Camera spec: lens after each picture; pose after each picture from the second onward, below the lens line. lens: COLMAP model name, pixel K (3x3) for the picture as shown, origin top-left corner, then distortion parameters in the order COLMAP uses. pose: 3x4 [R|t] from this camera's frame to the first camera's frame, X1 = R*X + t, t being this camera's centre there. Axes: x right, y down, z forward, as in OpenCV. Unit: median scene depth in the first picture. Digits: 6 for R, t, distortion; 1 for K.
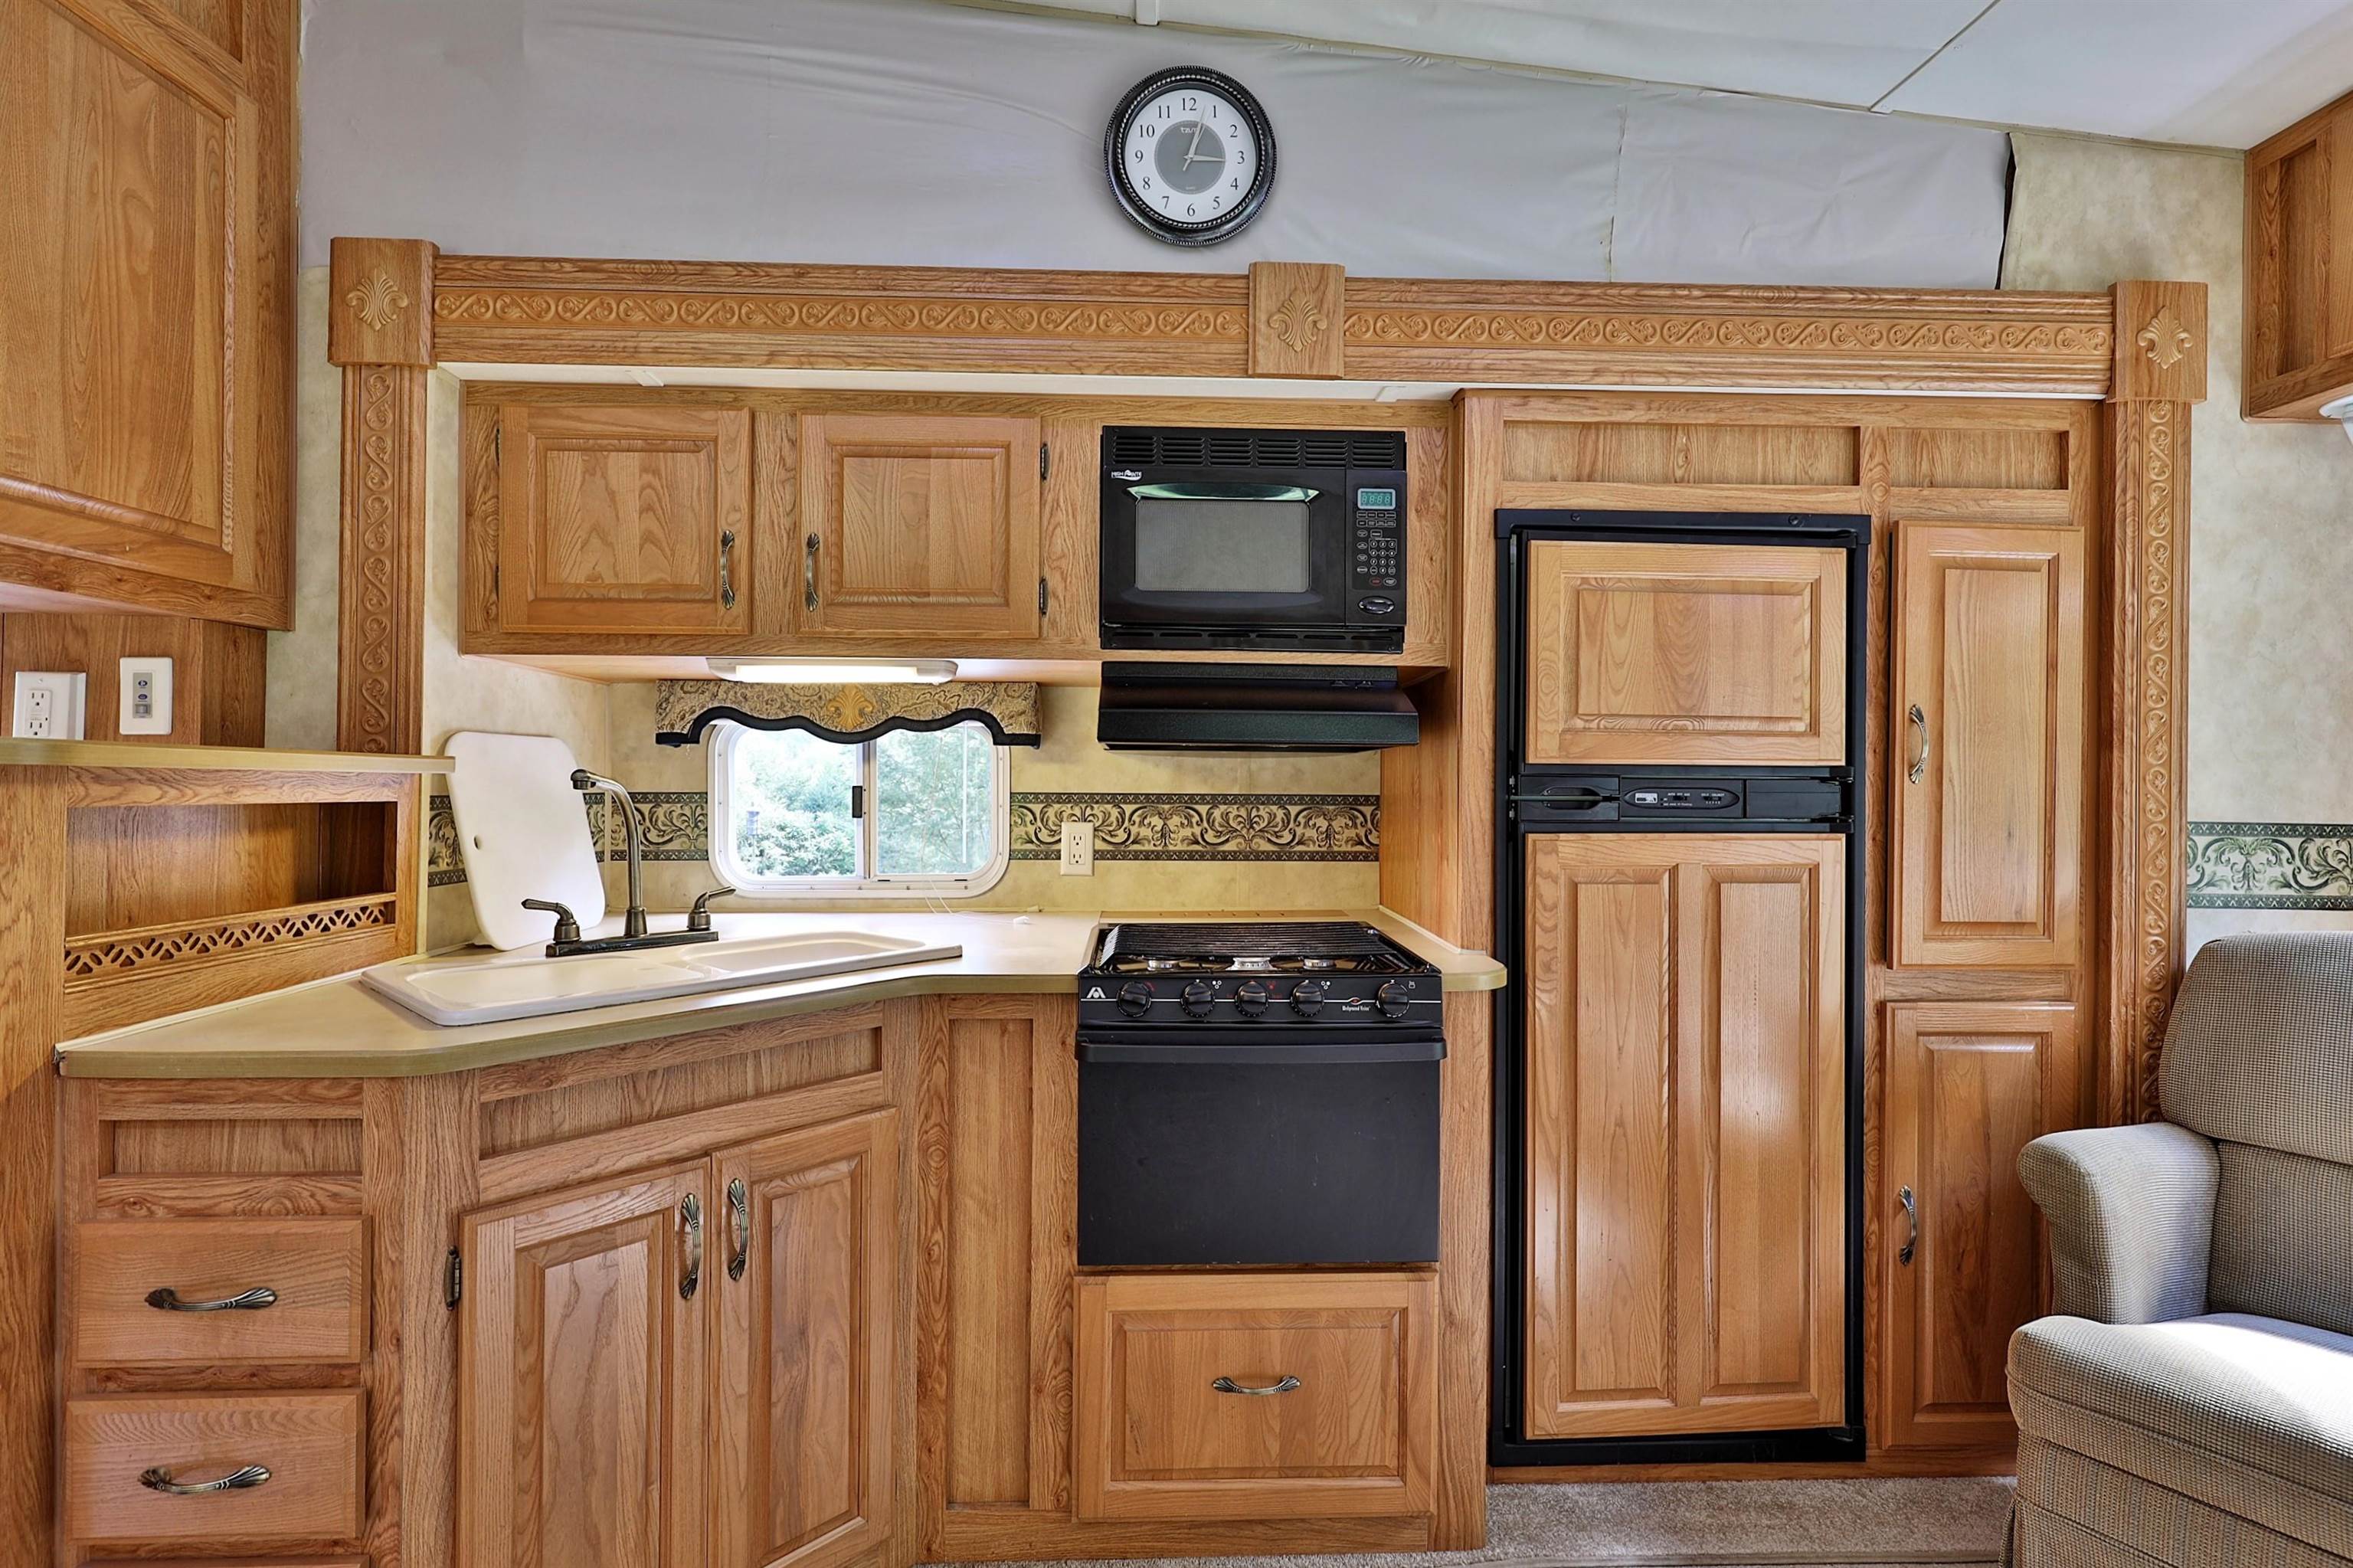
lens RADIAL K [[1156.6, 0, 1178.4], [0, 1156.6, 778.8], [0, 0, 1]] dist [0.001892, -0.000482]
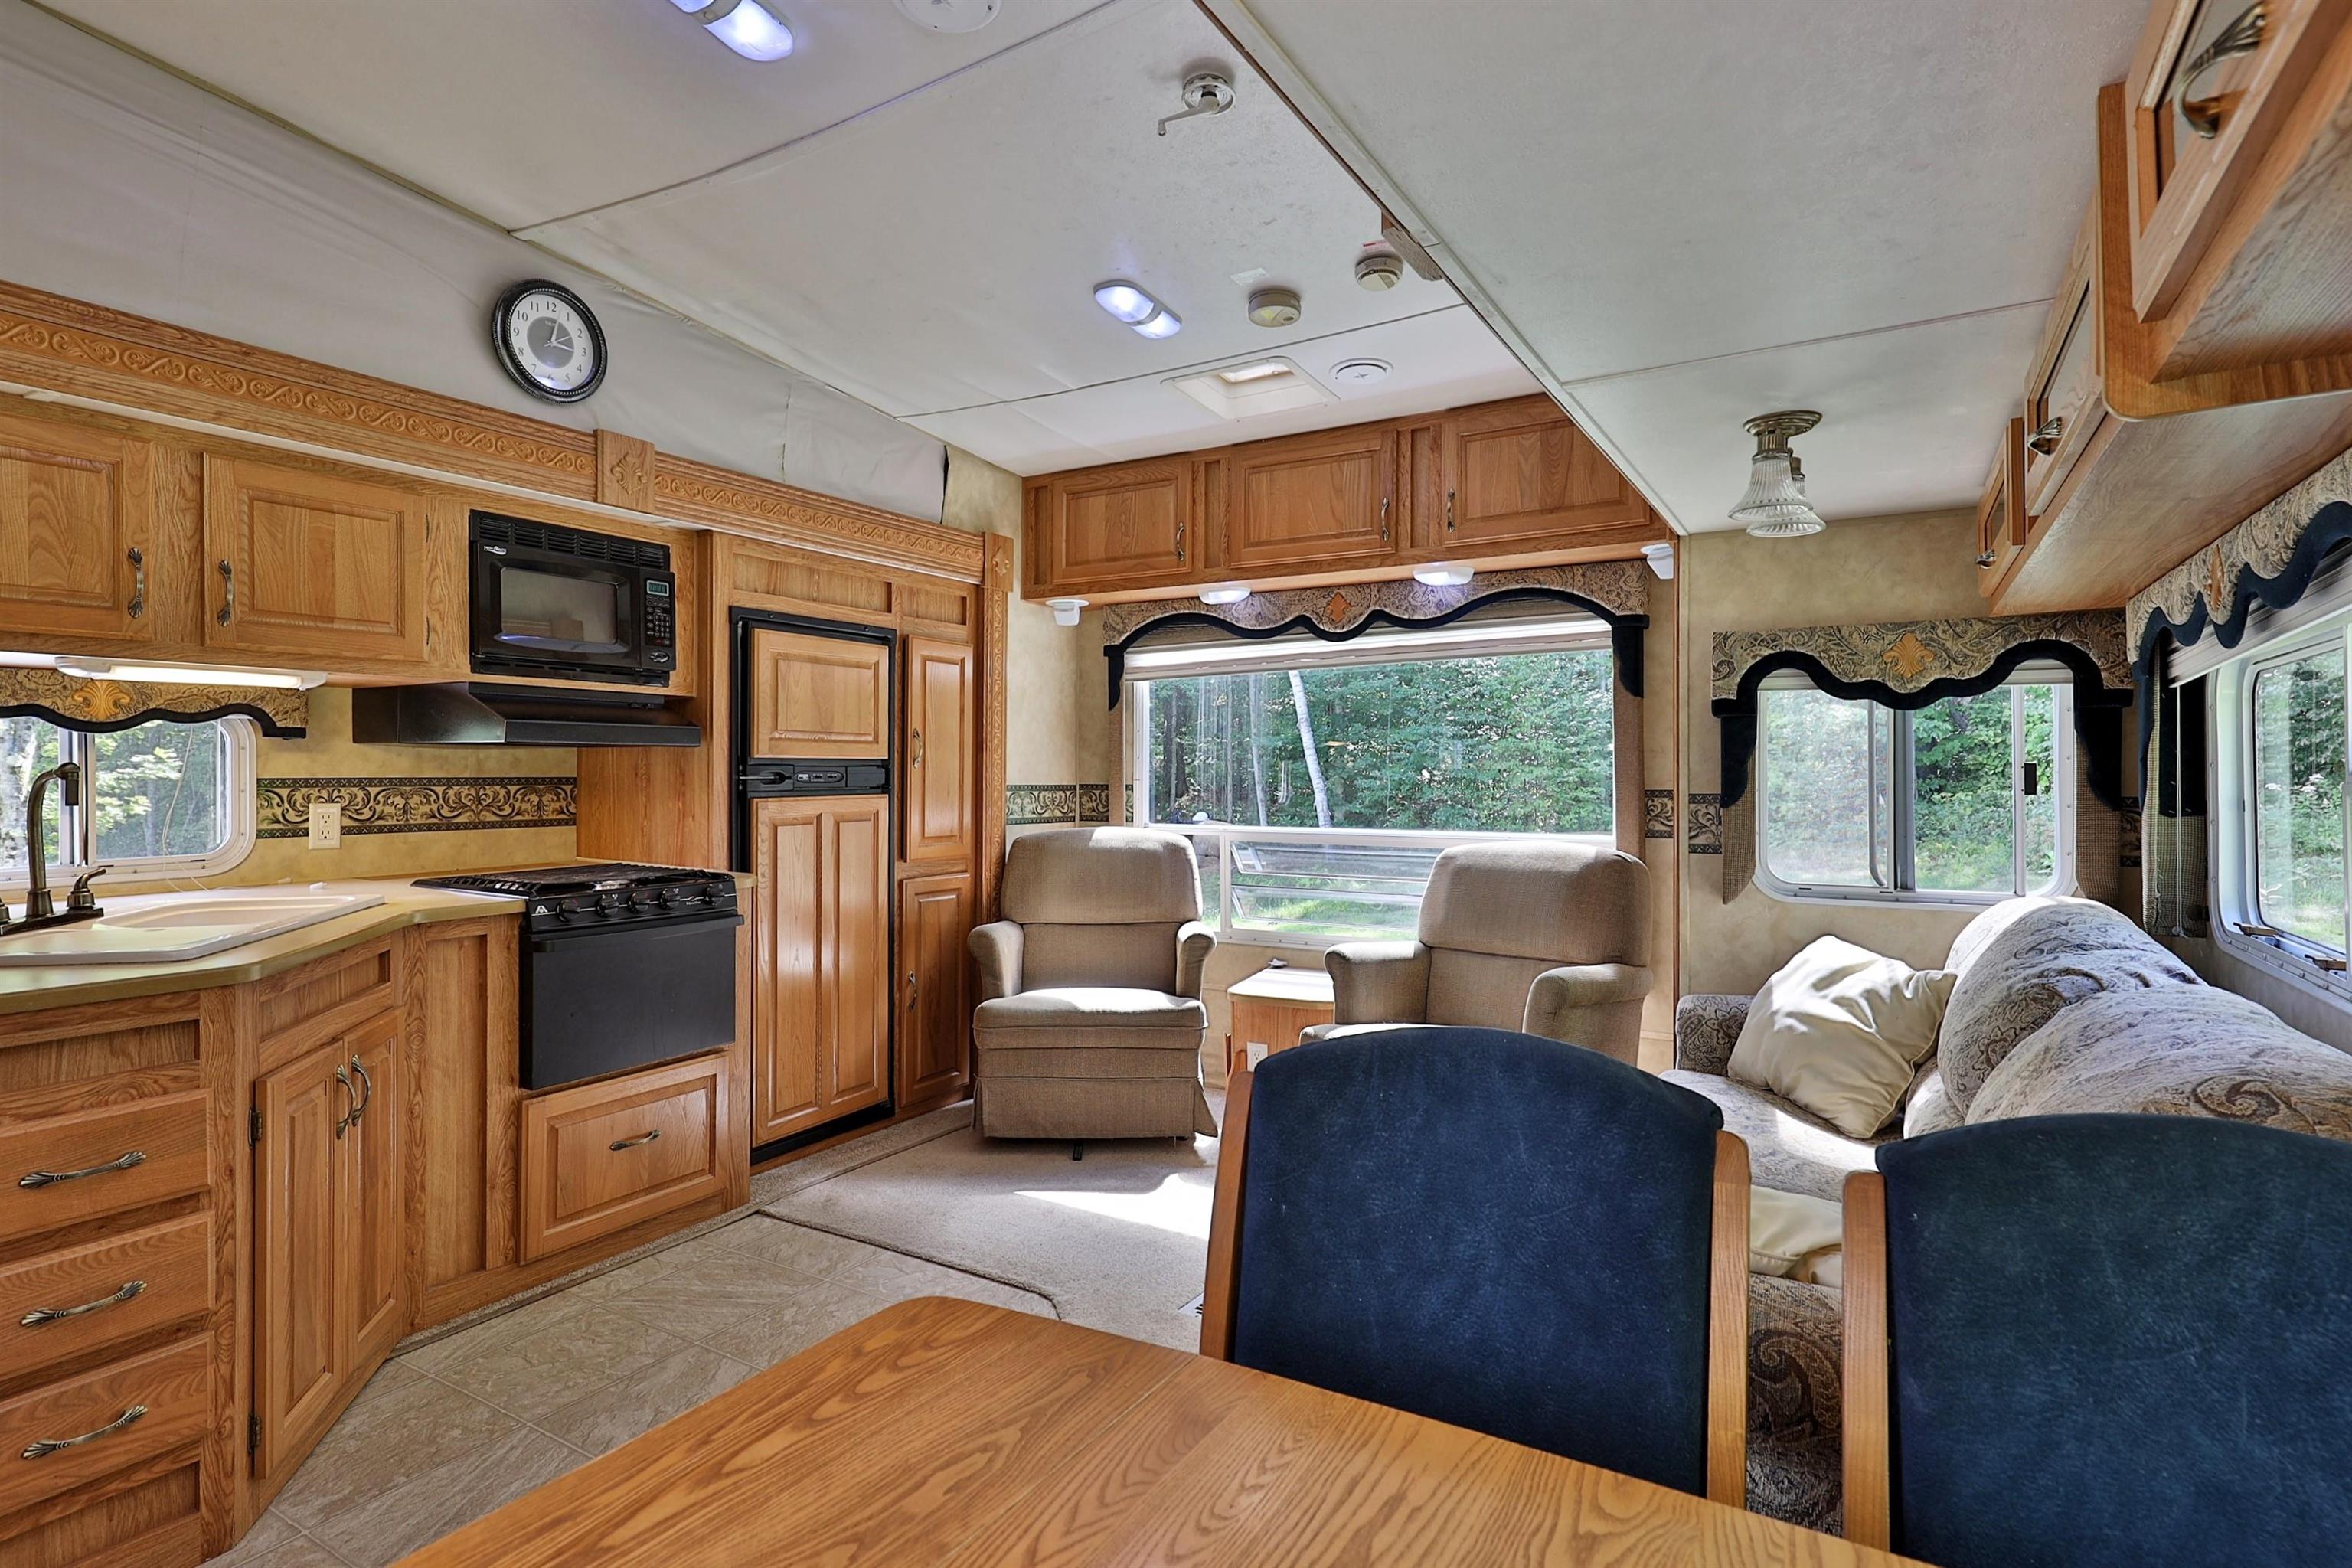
lens RADIAL K [[1156.0, 0, 1177.9], [0, 1156.0, 778.8], [0, 0, 1]] dist [0.001892, -0.000482]
pose [[0.549628, -0.012553, 0.835315, -0.765747], [-0.003619, 0.999842, 0.017407, -0.013578], [-0.835402, -0.012591, 0.549496, -0.462173]]
